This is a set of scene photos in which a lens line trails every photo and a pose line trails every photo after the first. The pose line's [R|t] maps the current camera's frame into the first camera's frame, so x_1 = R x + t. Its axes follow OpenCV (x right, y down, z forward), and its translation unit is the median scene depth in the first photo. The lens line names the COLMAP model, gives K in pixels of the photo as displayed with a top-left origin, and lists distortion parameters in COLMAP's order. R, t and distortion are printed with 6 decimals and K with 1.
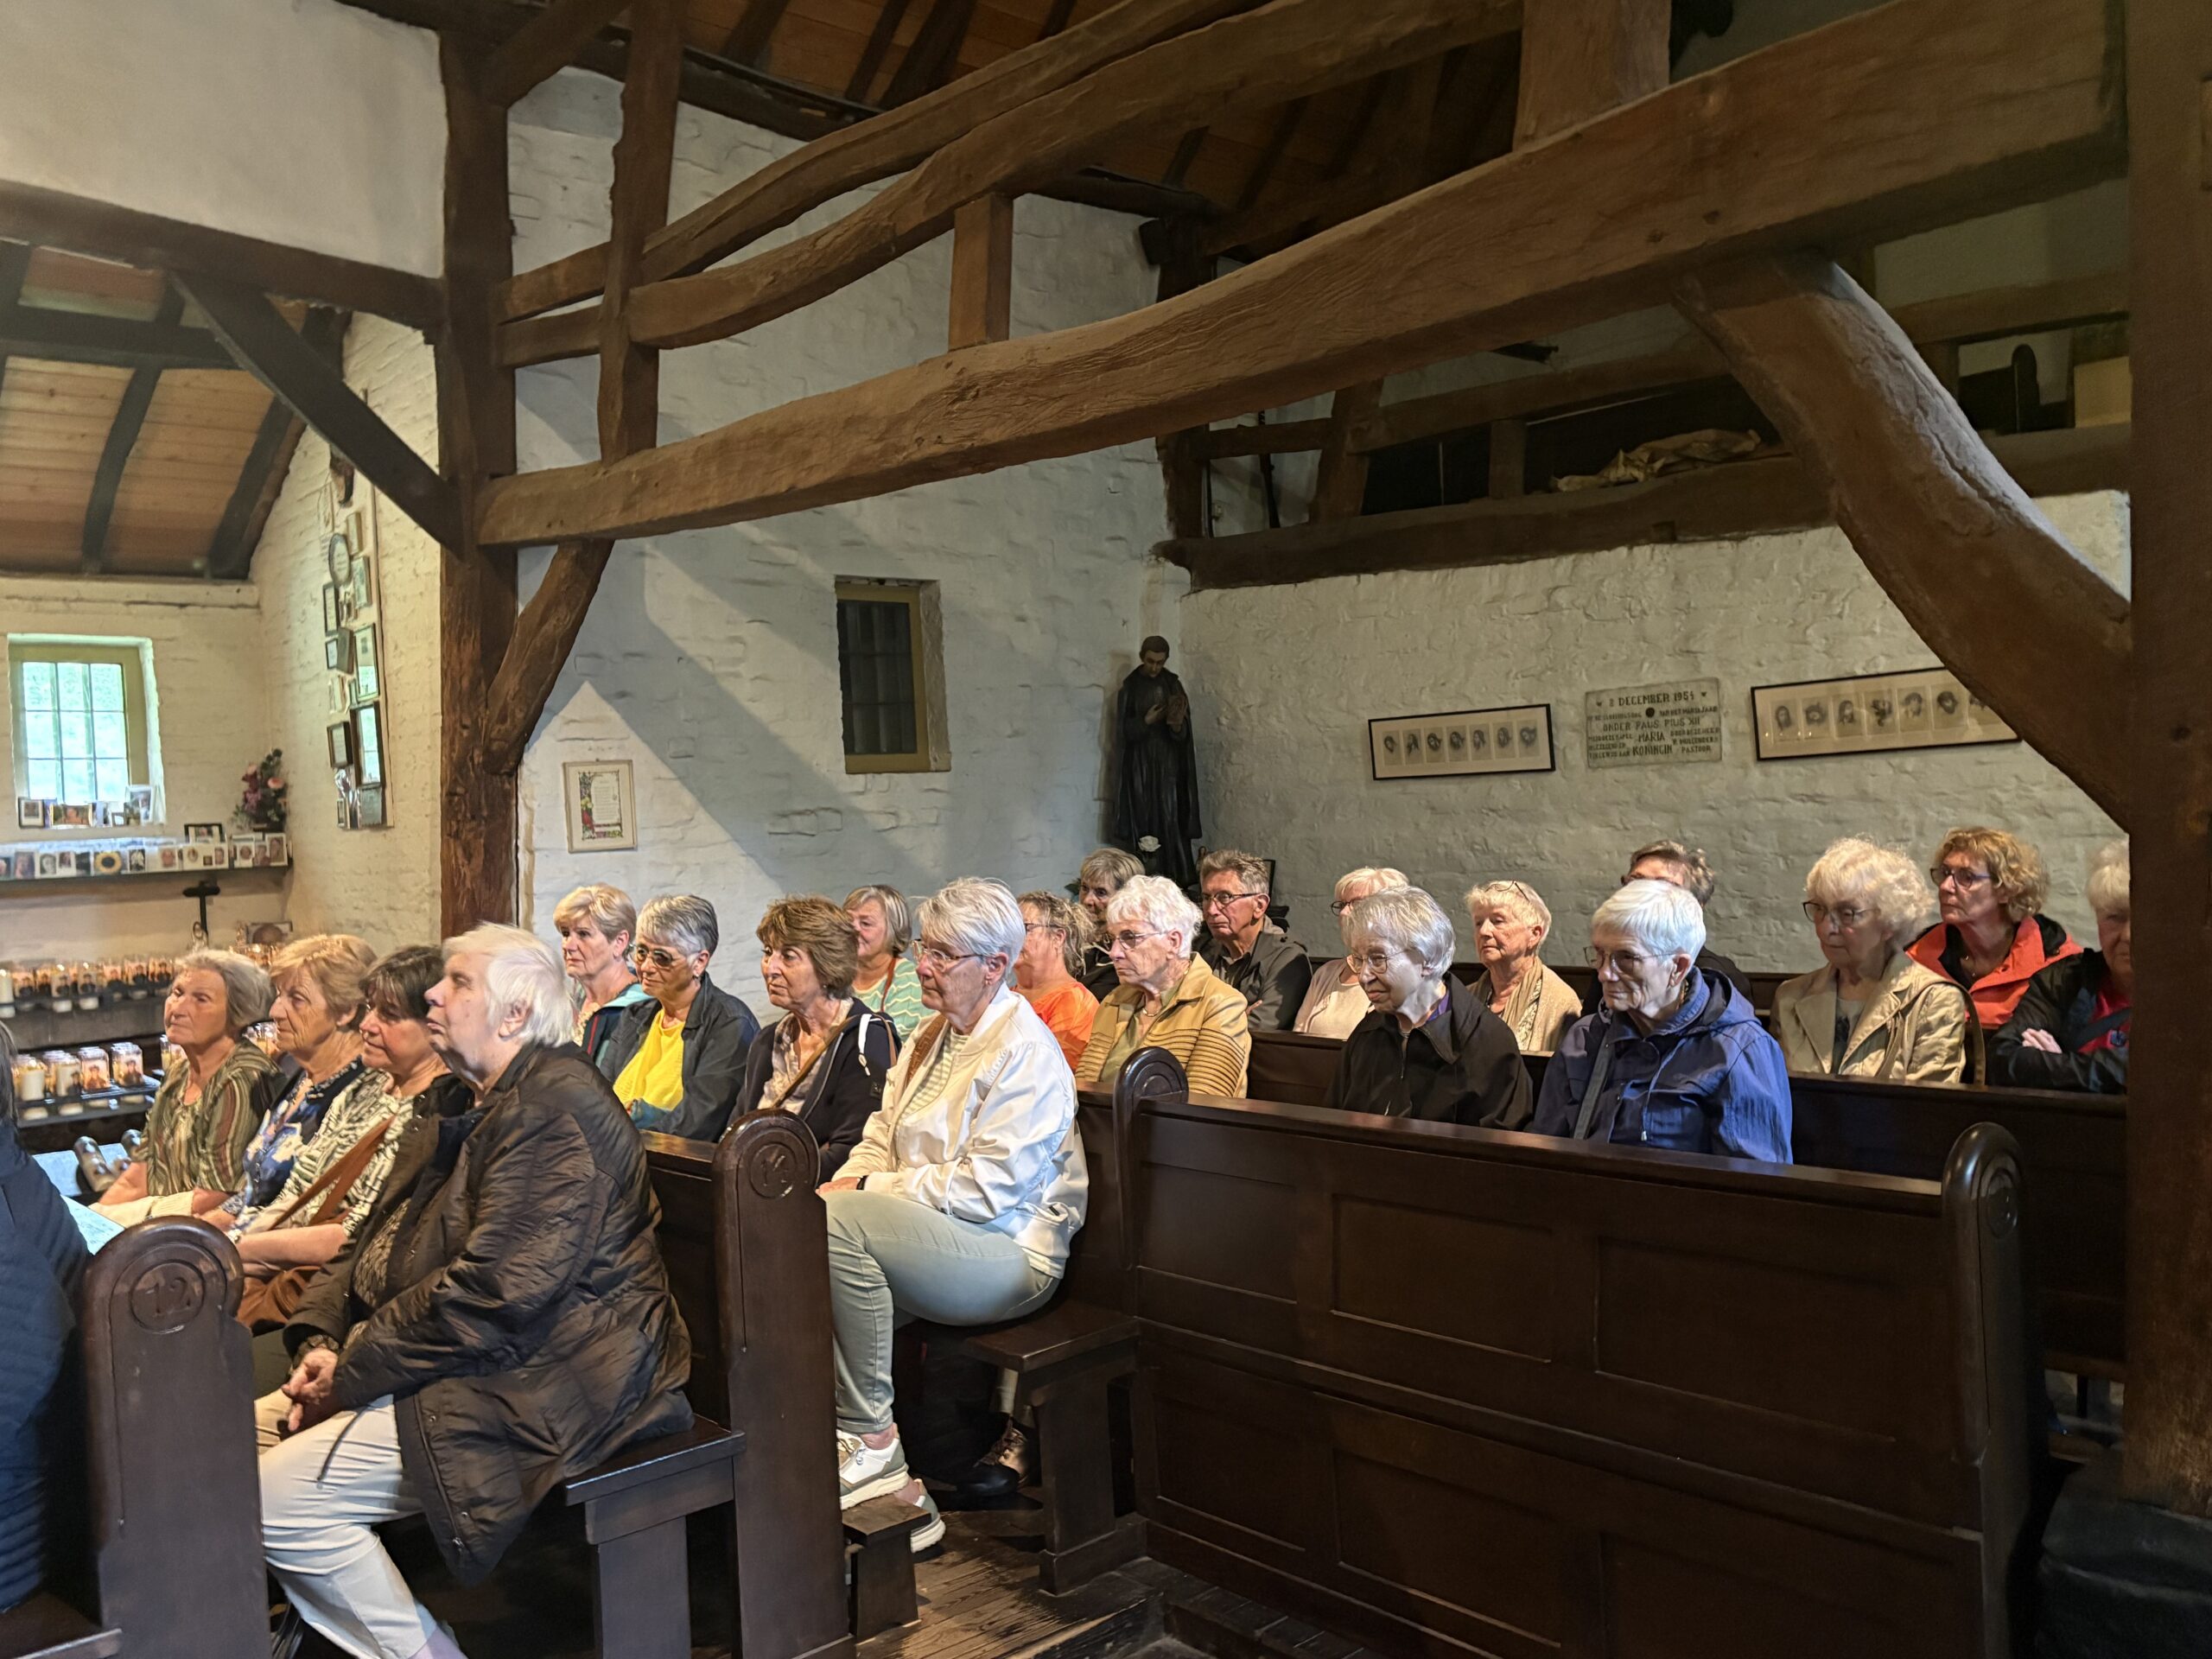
lens RADIAL K [[1795.5, 0, 1148.4], [0, 1795.5, 827.3], [0, 0, 1]] dist [0.045620, -0.003390]
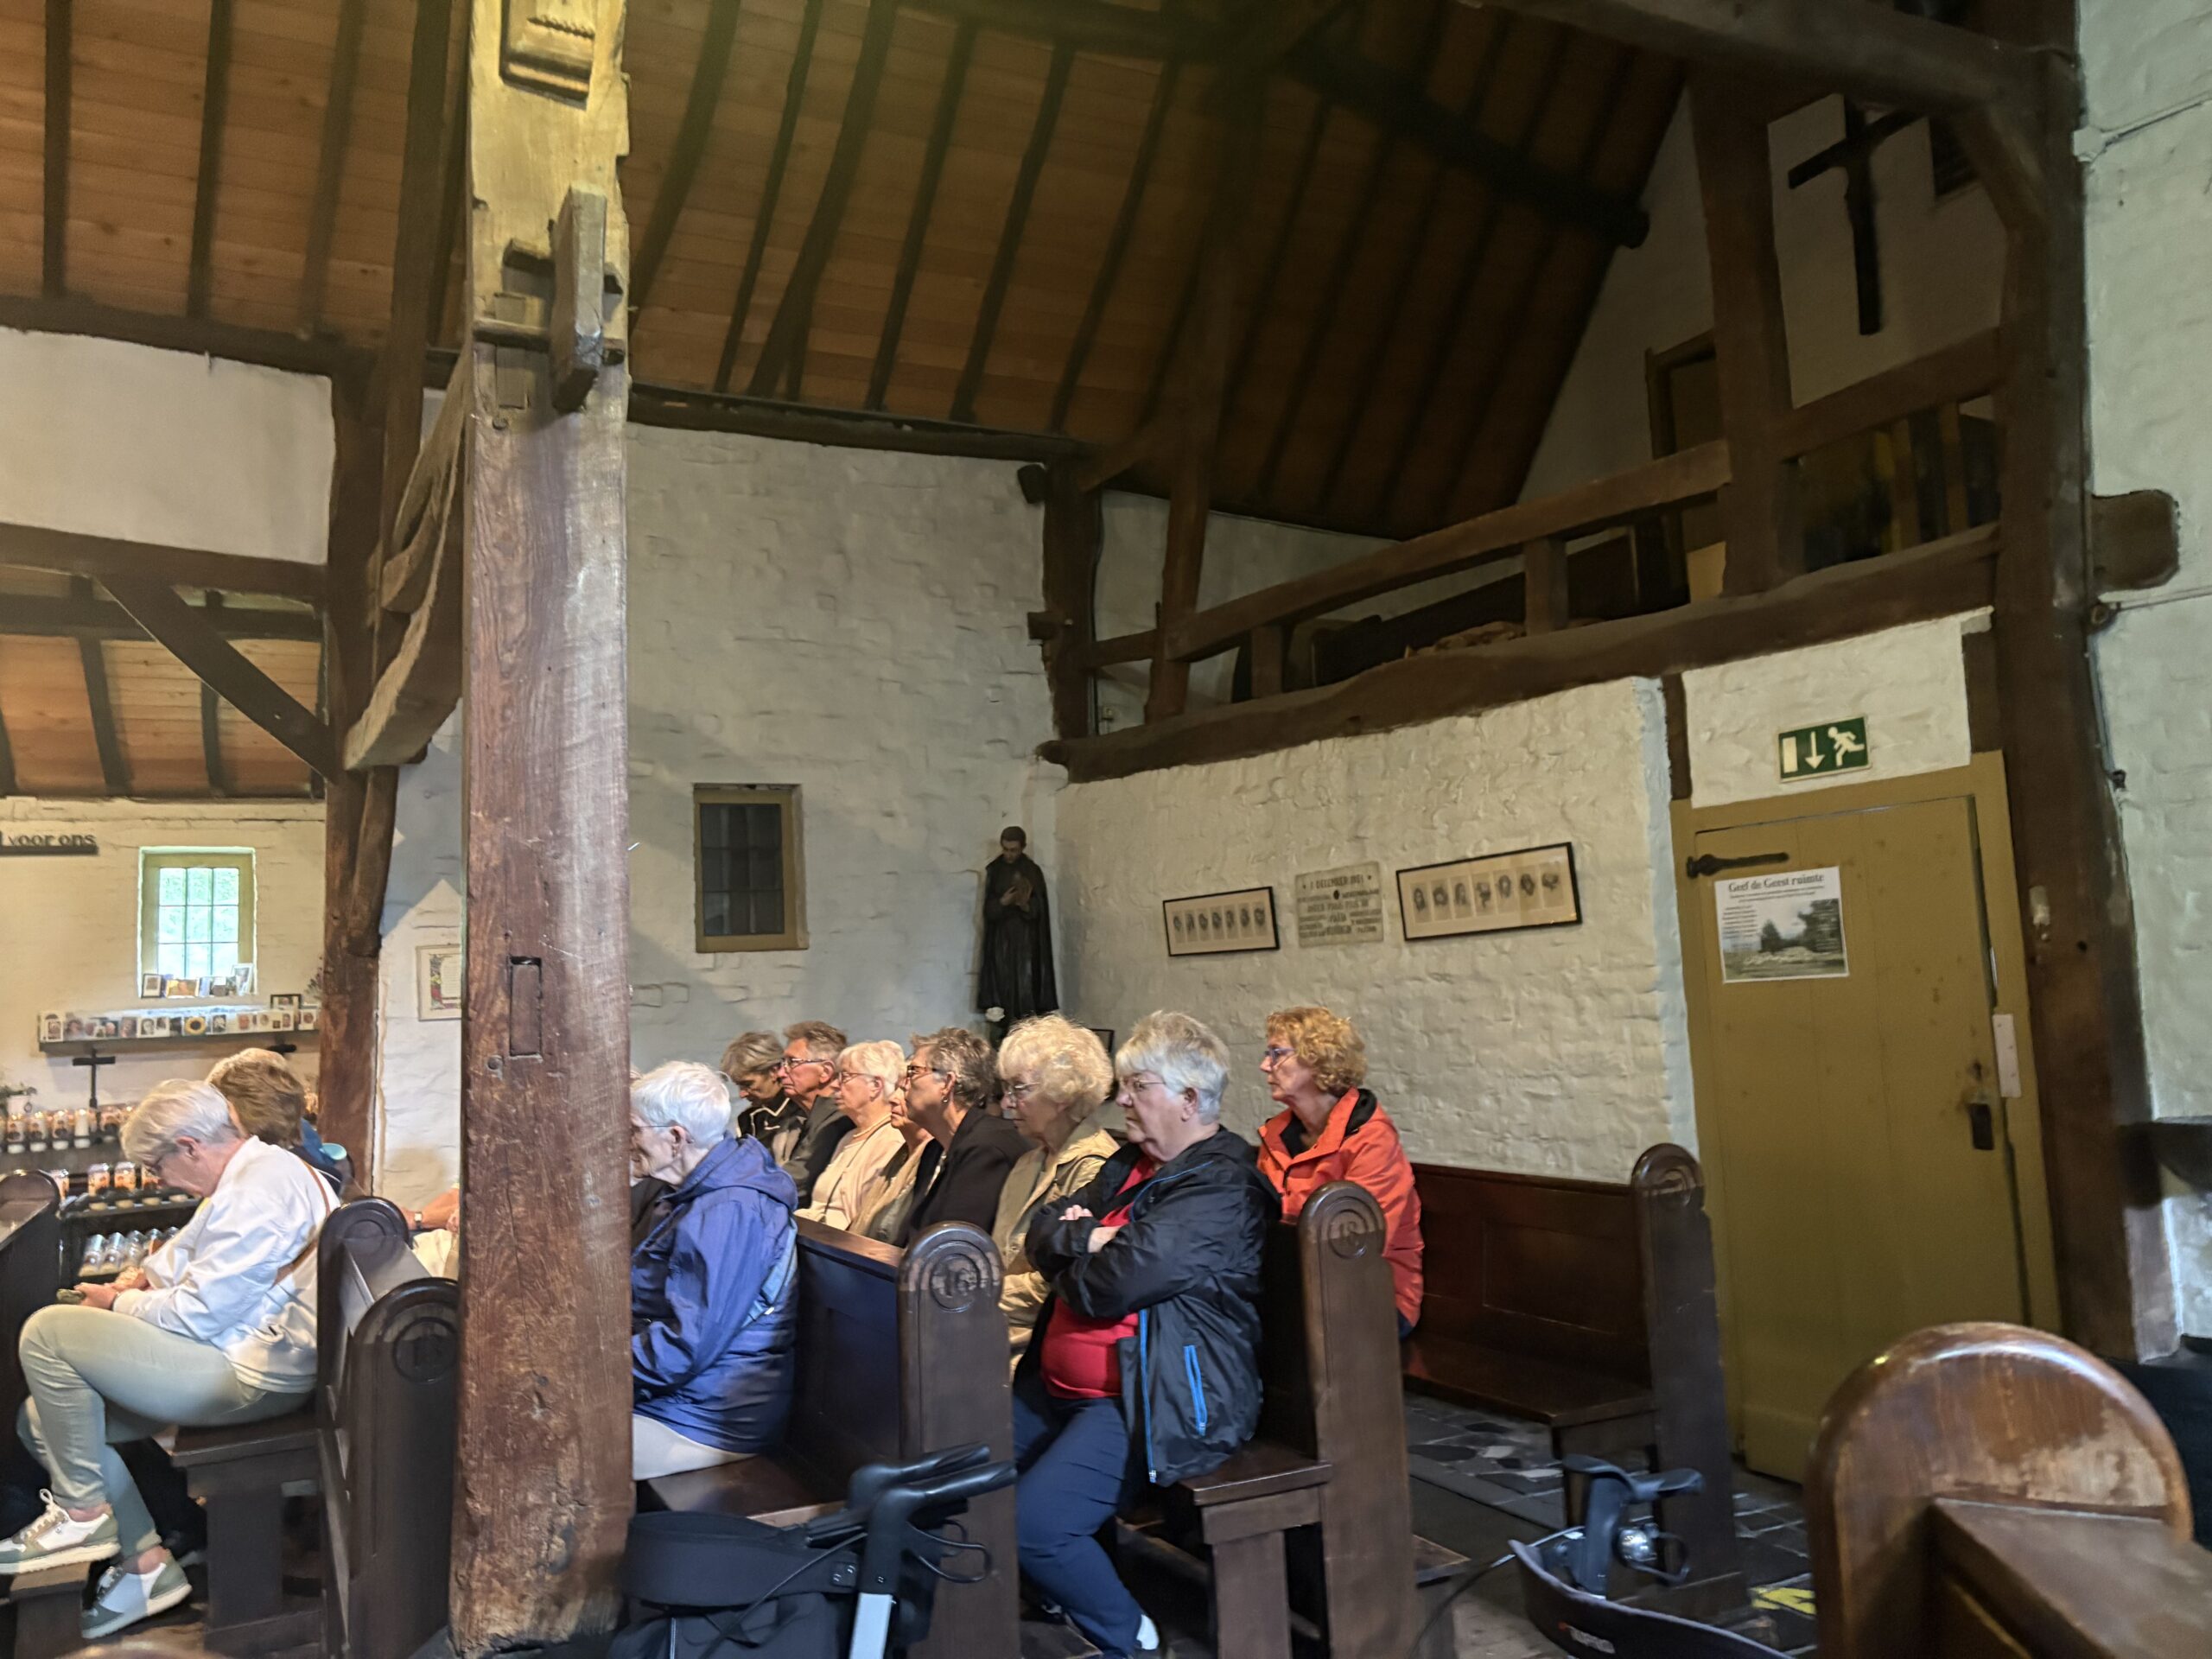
lens RADIAL K [[1675.1, 0, 1091.7], [0, 1675.1, 832.0], [0, 0, 1]] dist [0.083807, -0.091456]
pose [[0.966654, -0.019586, -0.255337, 0.373069], [-0.004883, 0.995480, -0.094847, -0.005958], [0.256040, 0.092931, 0.962189, 0.012899]]
